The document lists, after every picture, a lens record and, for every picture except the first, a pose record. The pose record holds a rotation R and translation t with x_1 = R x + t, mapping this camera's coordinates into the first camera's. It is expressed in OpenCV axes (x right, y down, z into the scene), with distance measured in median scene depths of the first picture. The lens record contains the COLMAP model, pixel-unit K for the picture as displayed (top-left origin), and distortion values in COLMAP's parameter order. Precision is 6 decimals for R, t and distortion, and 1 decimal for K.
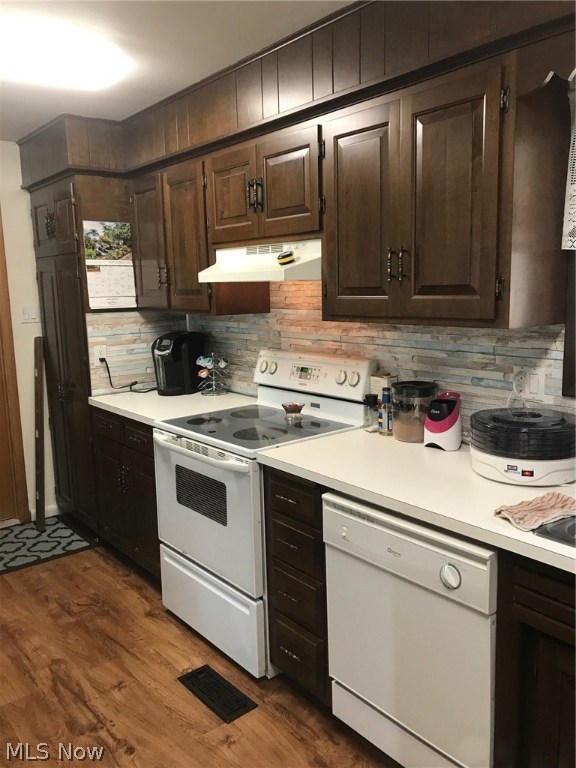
lens RADIAL K [[631.7, 0, 294.3], [0, 631.7, 384.9], [0, 0, 1]] dist [0.005570, -0.002052]
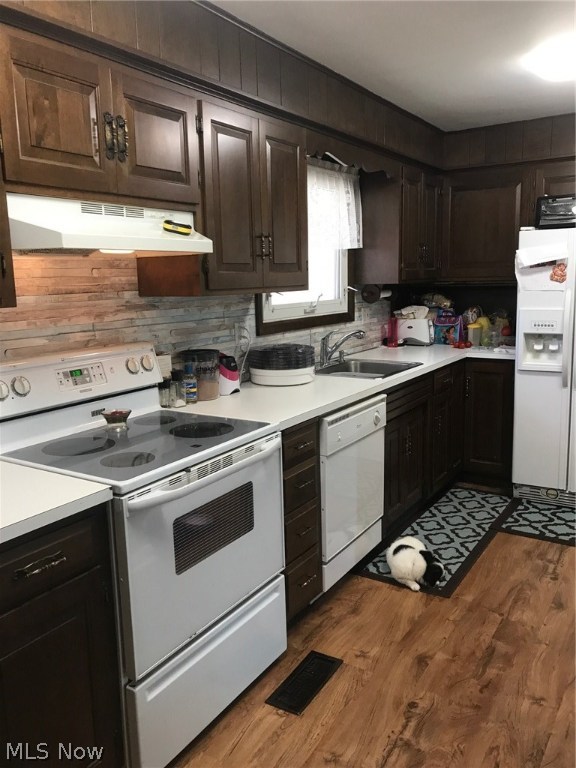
lens RADIAL K [[631.7, 0, 293.6], [0, 631.7, 382.0], [0, 0, 1]] dist [0.005570, -0.002052]
pose [[-0.333409, -0.126197, 0.934298, -0.926561], [0.174522, 0.965612, 0.192706, -0.134971], [-0.926488, 0.227306, -0.299920, 1.166000]]
